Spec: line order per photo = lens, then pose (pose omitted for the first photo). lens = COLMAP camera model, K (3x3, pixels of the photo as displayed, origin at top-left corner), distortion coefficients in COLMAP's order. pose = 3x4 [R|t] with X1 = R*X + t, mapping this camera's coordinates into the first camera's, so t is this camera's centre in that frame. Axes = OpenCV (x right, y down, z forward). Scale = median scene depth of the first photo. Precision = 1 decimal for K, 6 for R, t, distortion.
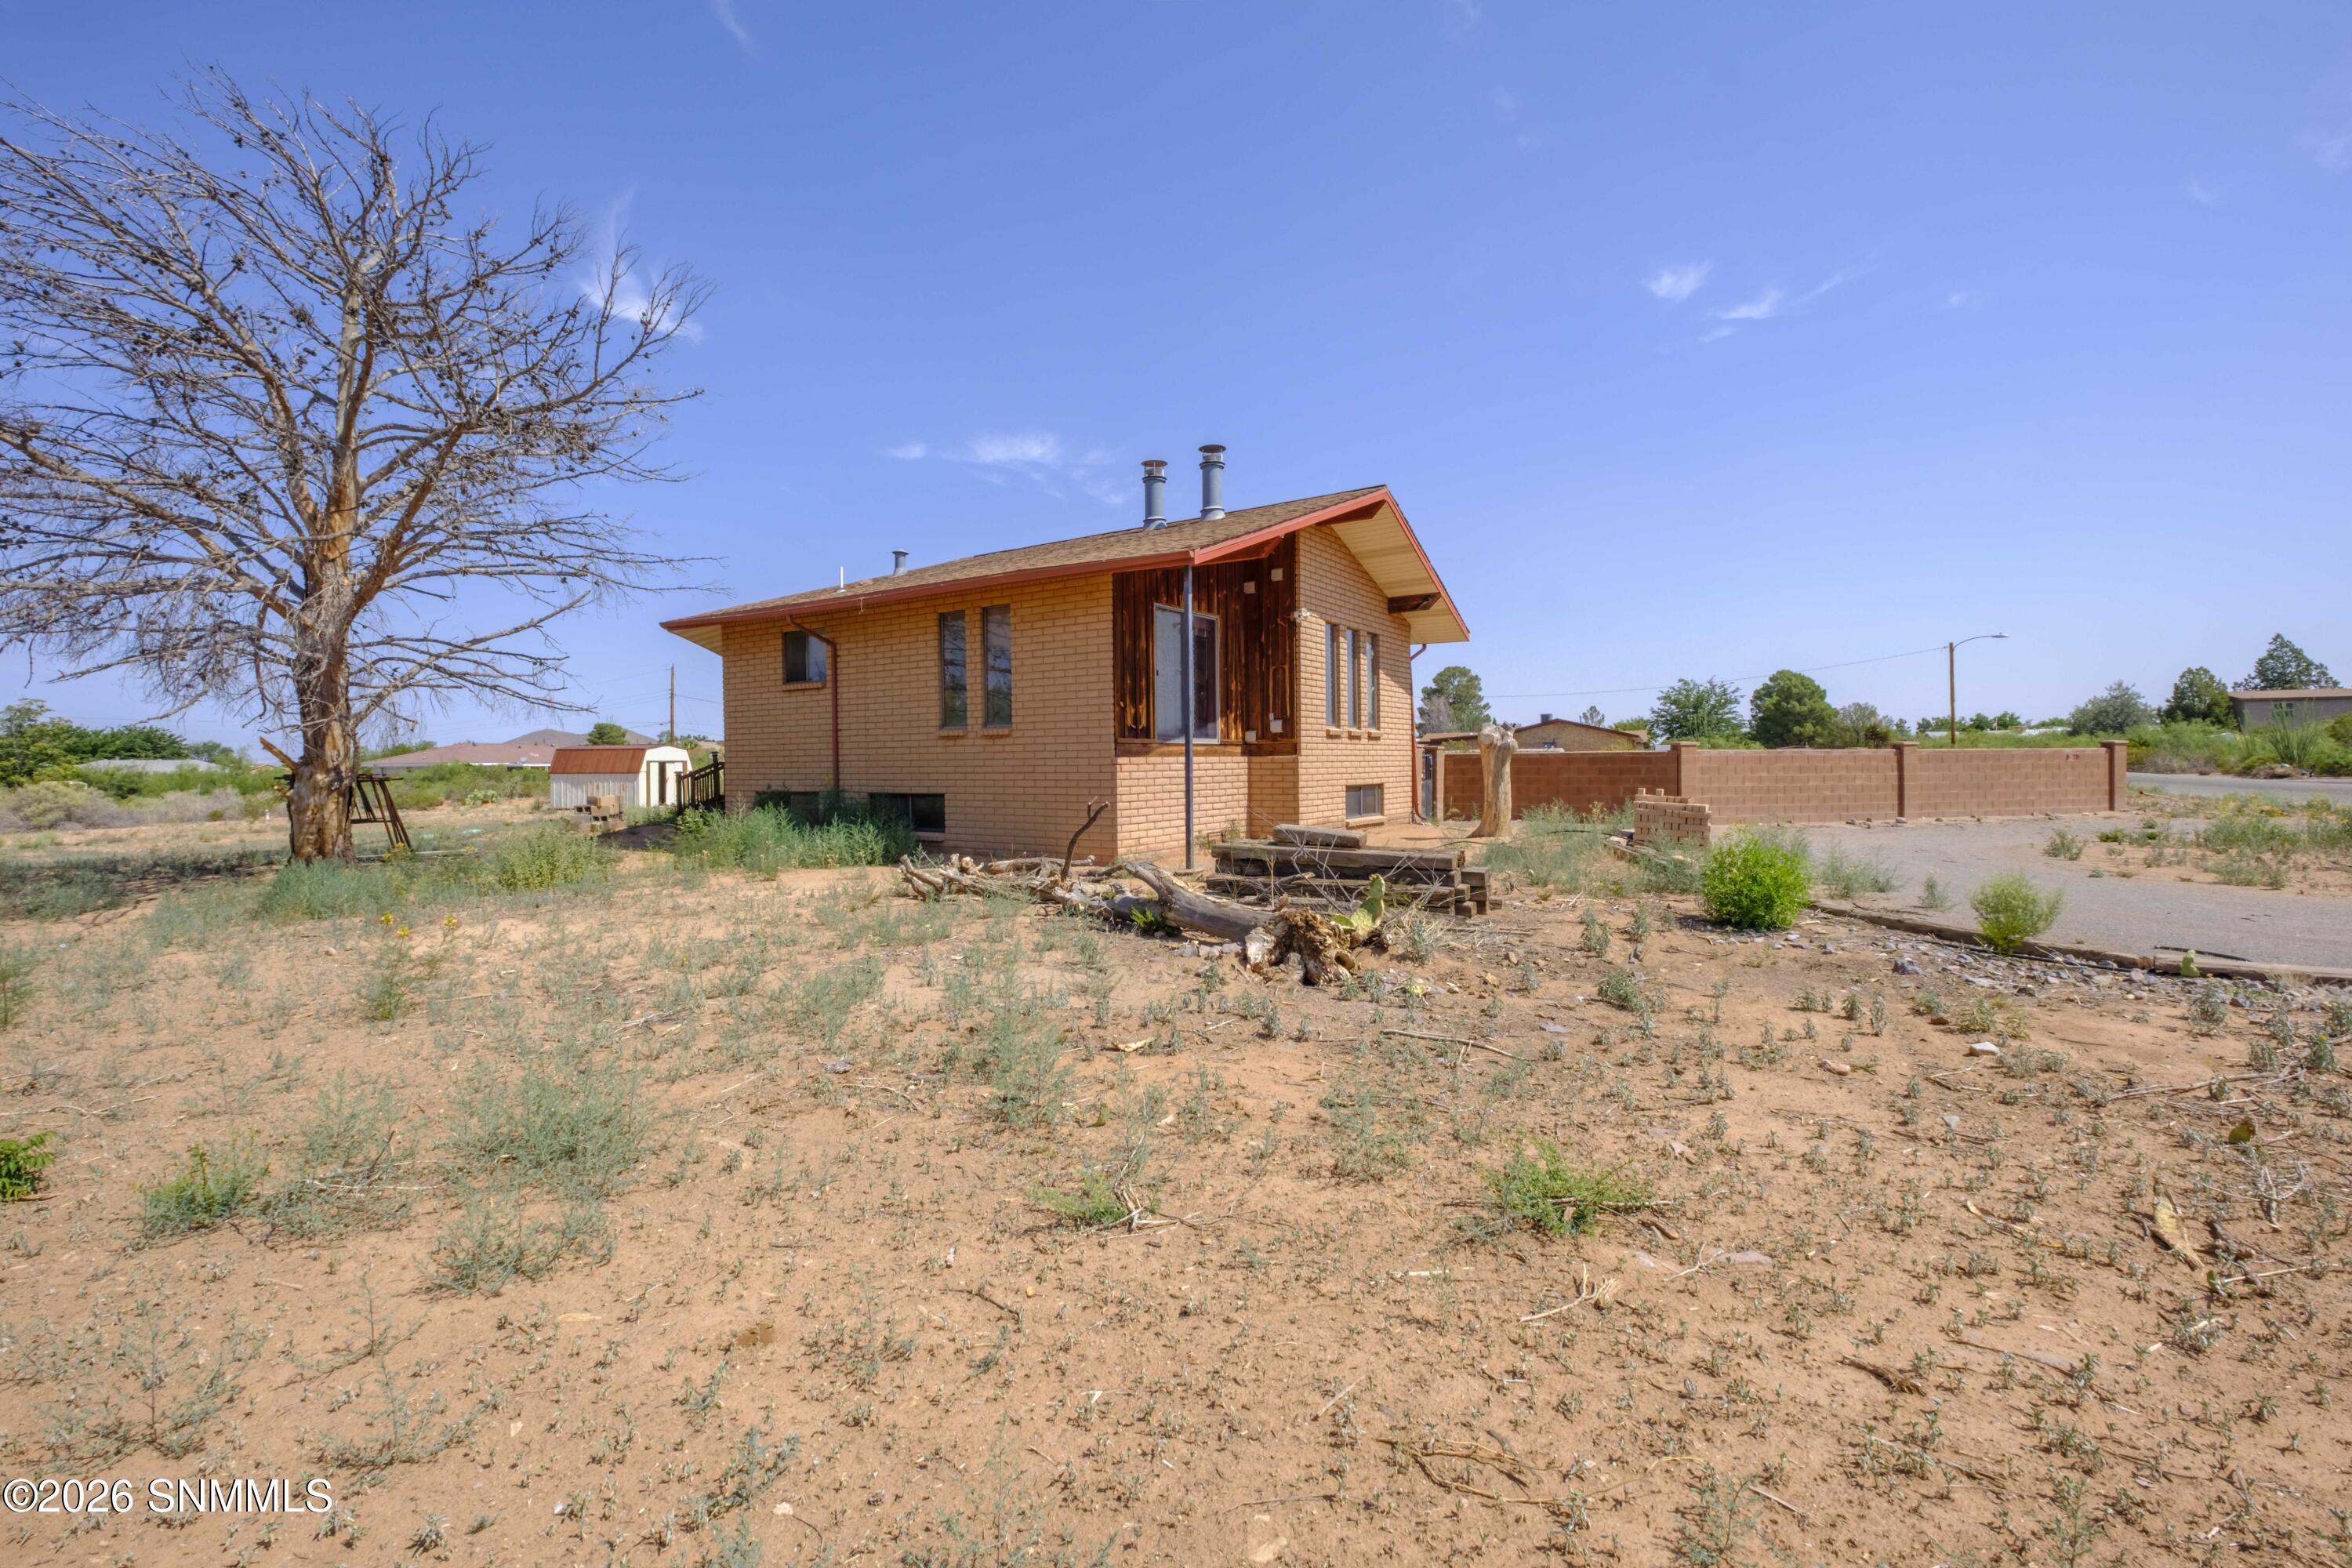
lens RADIAL K [[1016.1, 0, 1165.3], [0, 1016.1, 773.3], [0, 0, 1]] dist [0.005816, -0.003808]
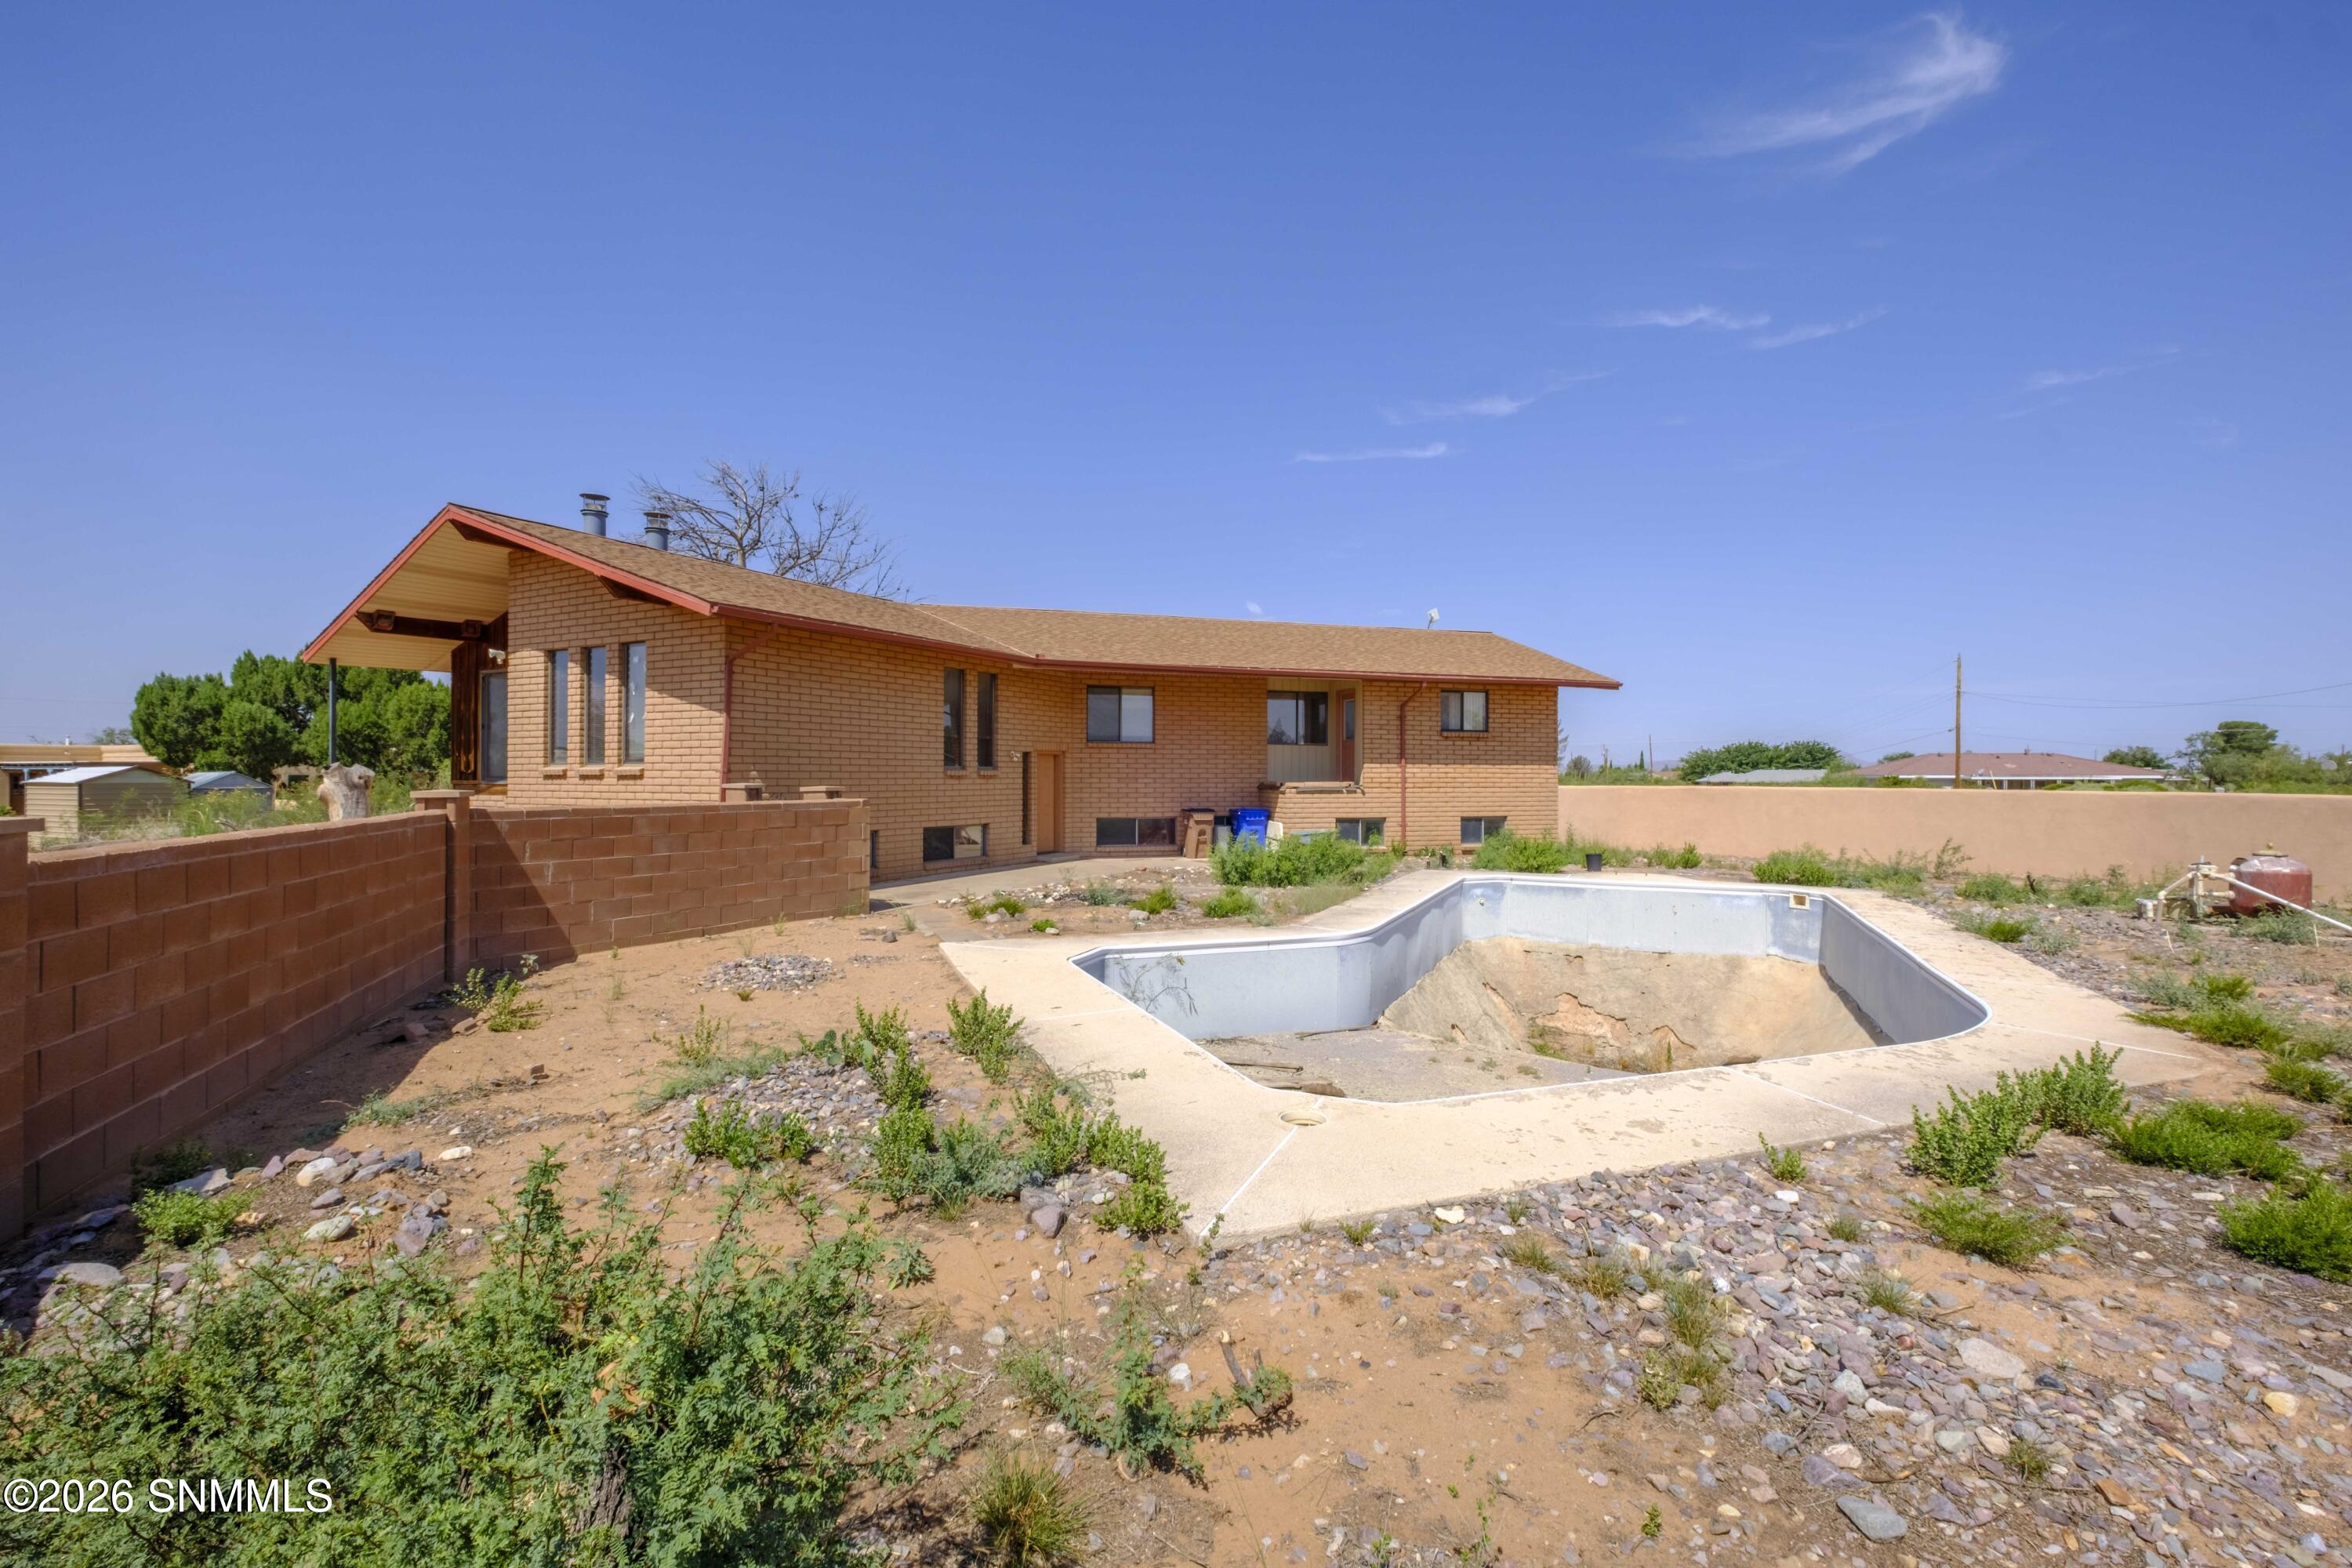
lens RADIAL K [[1016.1, 0, 1167.4], [0, 1016.1, 771.9], [0, 0, 1]] dist [0.005816, -0.003808]
pose [[0.098765, 0.005162, -0.995097, 1.089094], [-0.012767, 0.999911, 0.003920, -0.050063], [0.995029, 0.012317, 0.098822, 1.427869]]
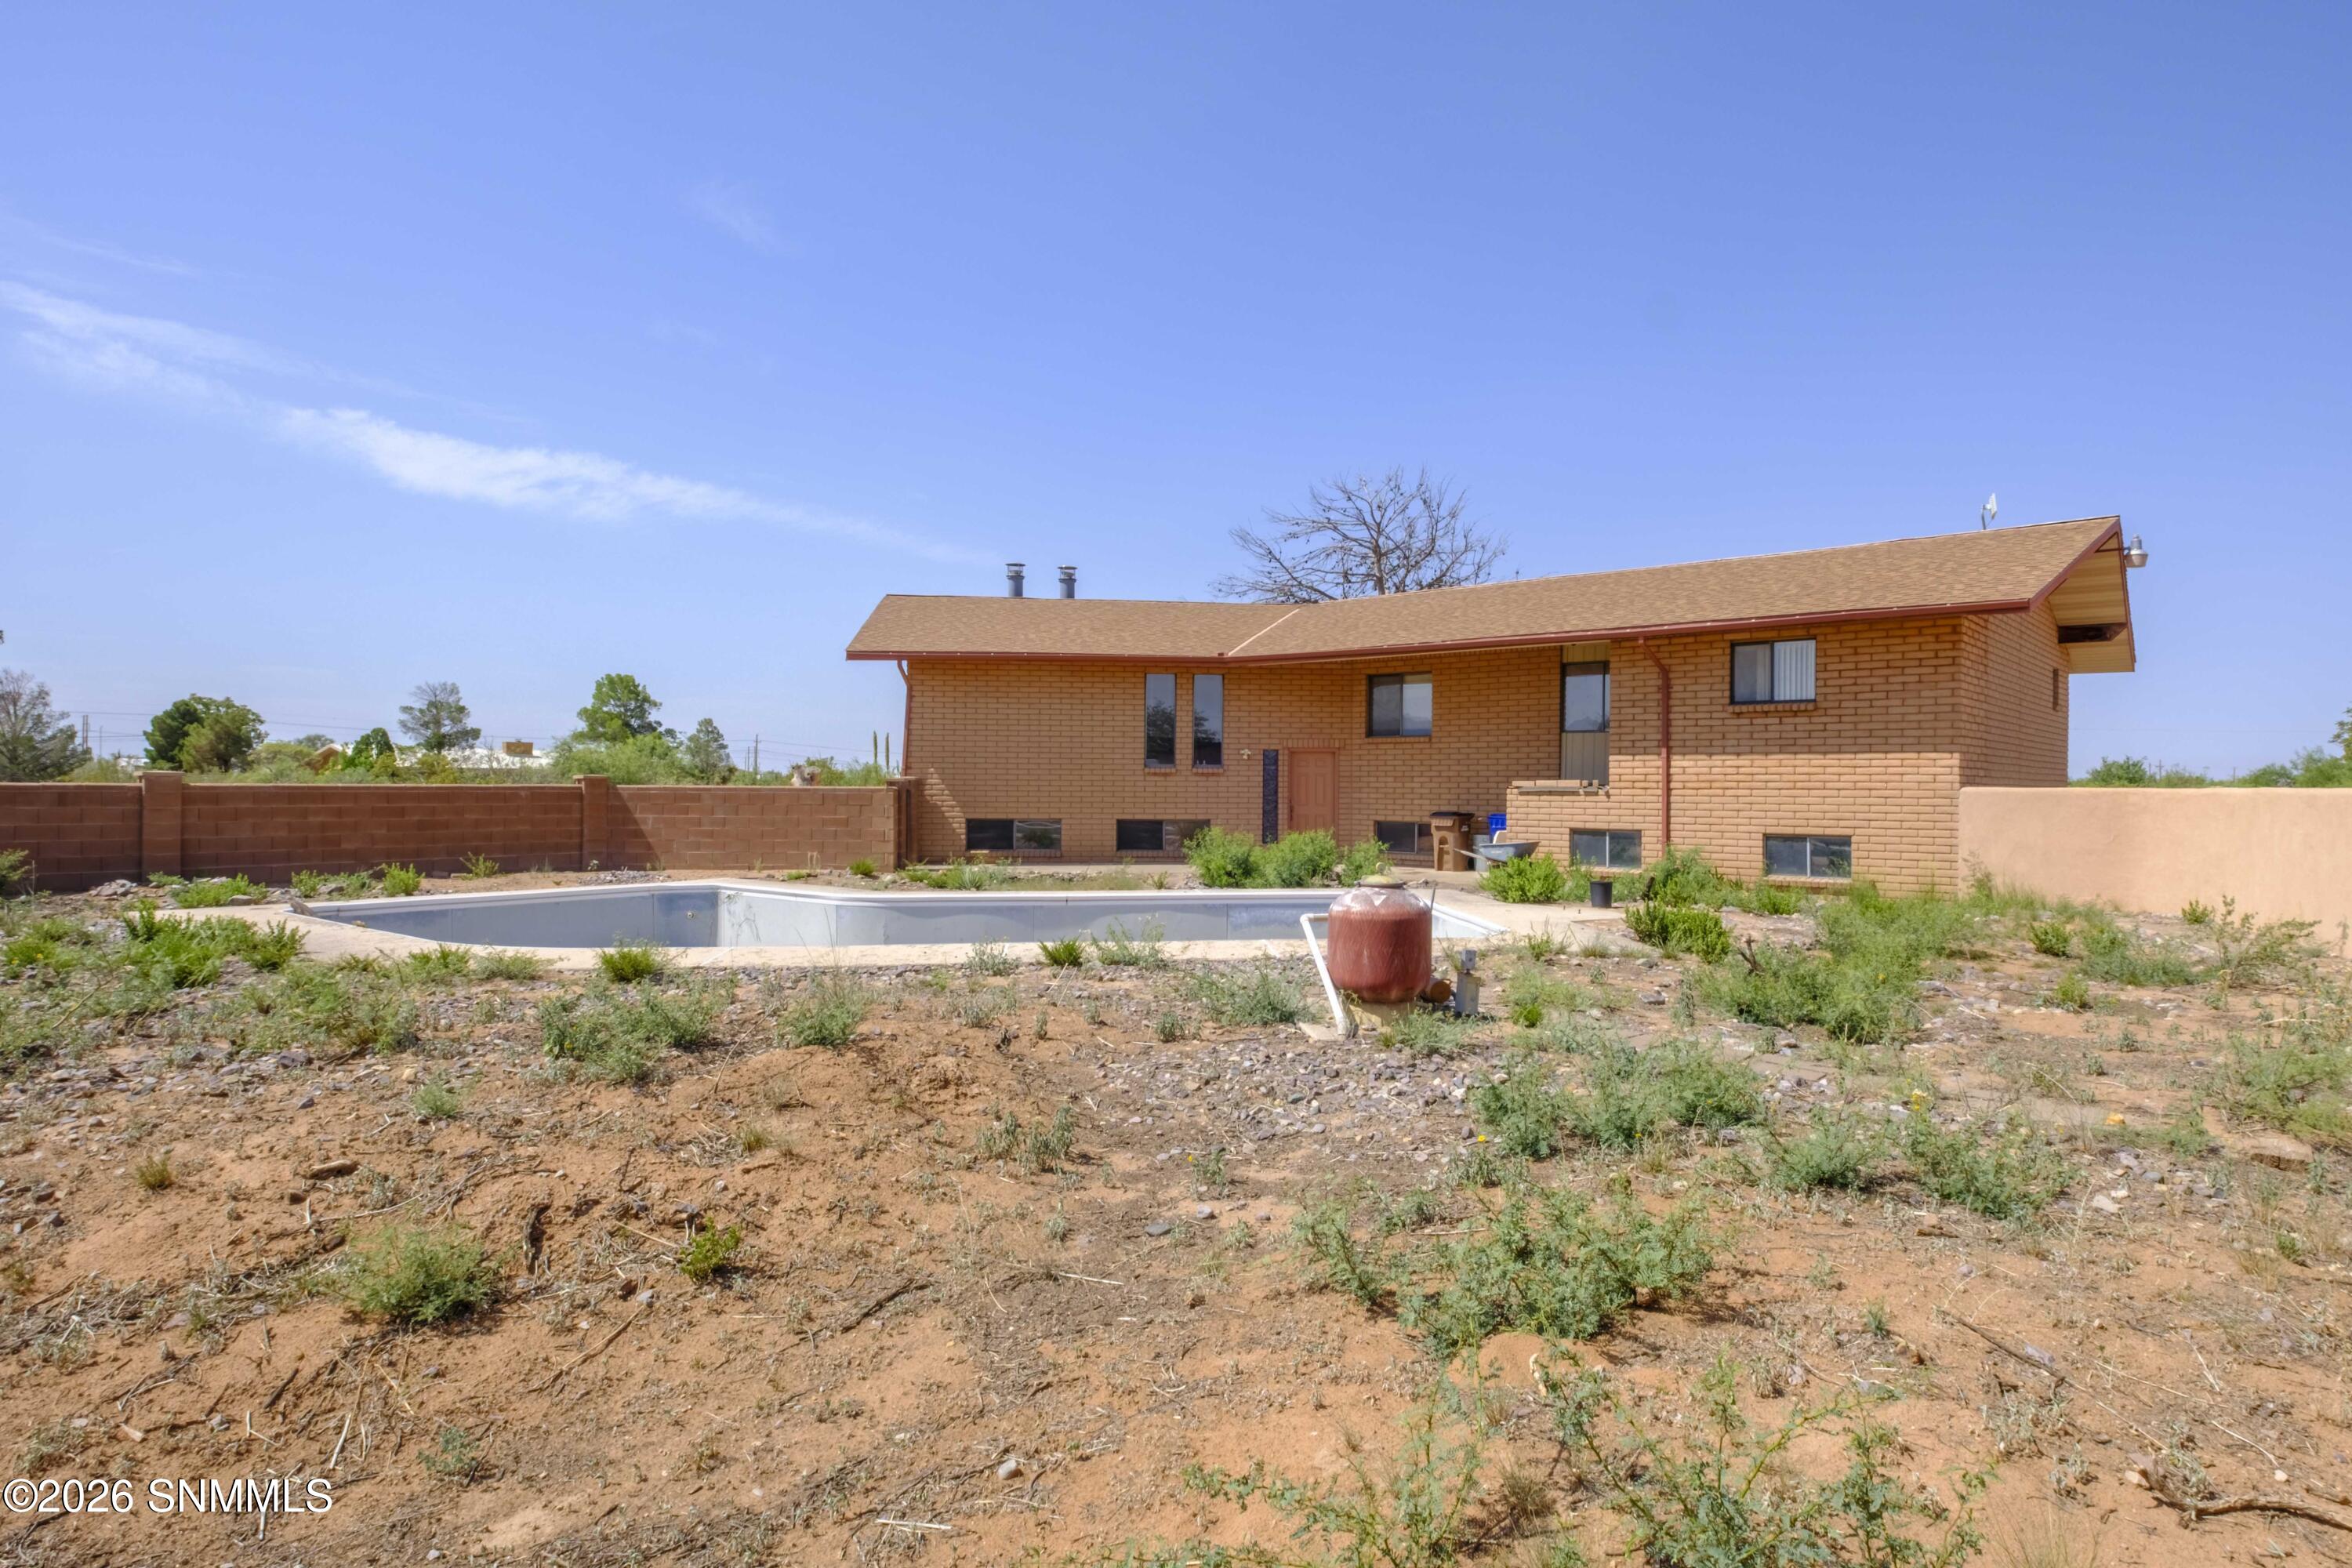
lens RADIAL K [[1279.6, 0, 1267.6], [0, 1279.6, 775.8], [0, 0, 1]] dist [0.015974, 0.000996]
pose [[-0.773164, -0.002087, -0.634203, 0.844807], [-0.006174, 0.999972, 0.004237, -0.043136], [0.634176, 0.007192, -0.773155, 2.459885]]
